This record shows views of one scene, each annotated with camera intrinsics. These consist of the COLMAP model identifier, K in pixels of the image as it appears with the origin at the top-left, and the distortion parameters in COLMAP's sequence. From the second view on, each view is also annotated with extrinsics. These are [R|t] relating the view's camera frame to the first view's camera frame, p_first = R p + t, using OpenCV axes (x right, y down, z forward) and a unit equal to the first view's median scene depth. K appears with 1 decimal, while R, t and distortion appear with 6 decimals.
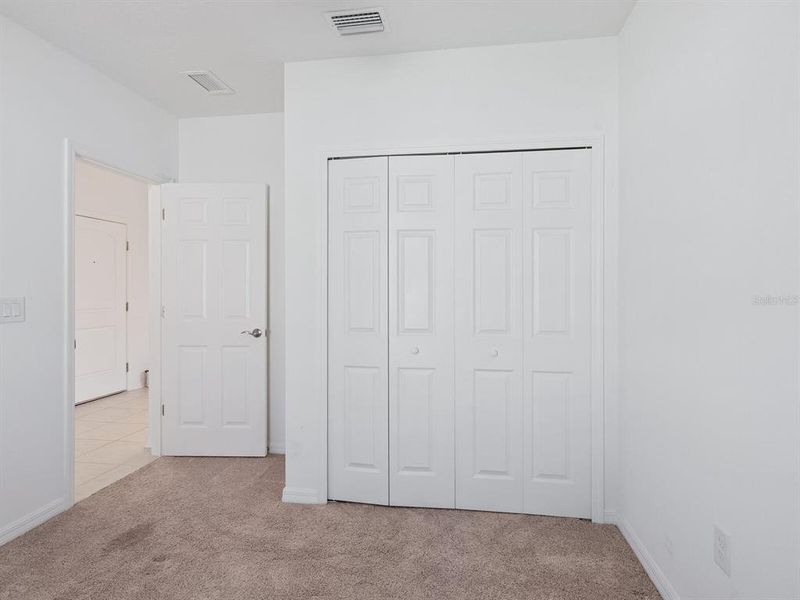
lens RADIAL K [[446.2, 0, 399.5], [0, 446.2, 285.2], [0, 0, 1]] dist [-0.001947, -0.000562]
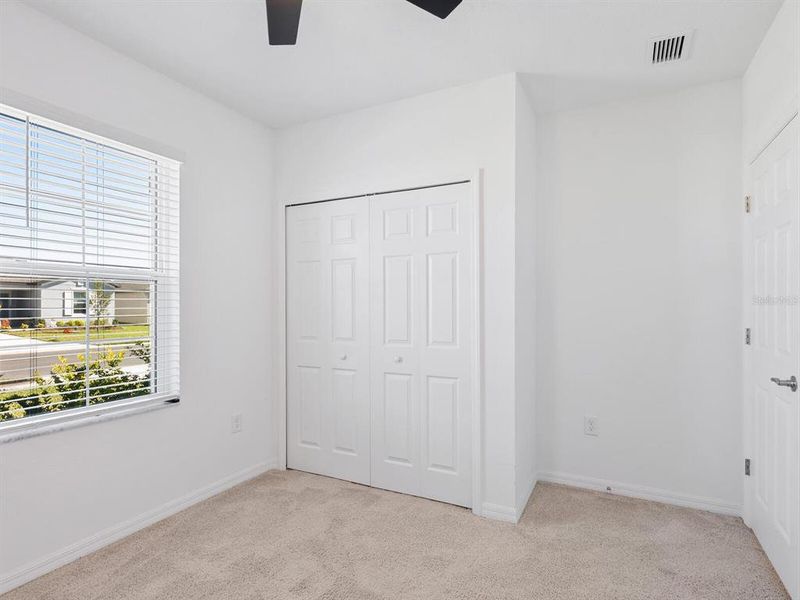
lens RADIAL K [[427.5, 0, 400.0], [0, 427.5, 300.0], [0, 0, 1]] dist [0.000184, 0.000028]
pose [[0.948420, -0.009305, -0.316880, 0.567508], [0.008589, 0.999956, -0.003654, -0.002683], [0.316900, 0.000744, 0.948459, -0.084177]]
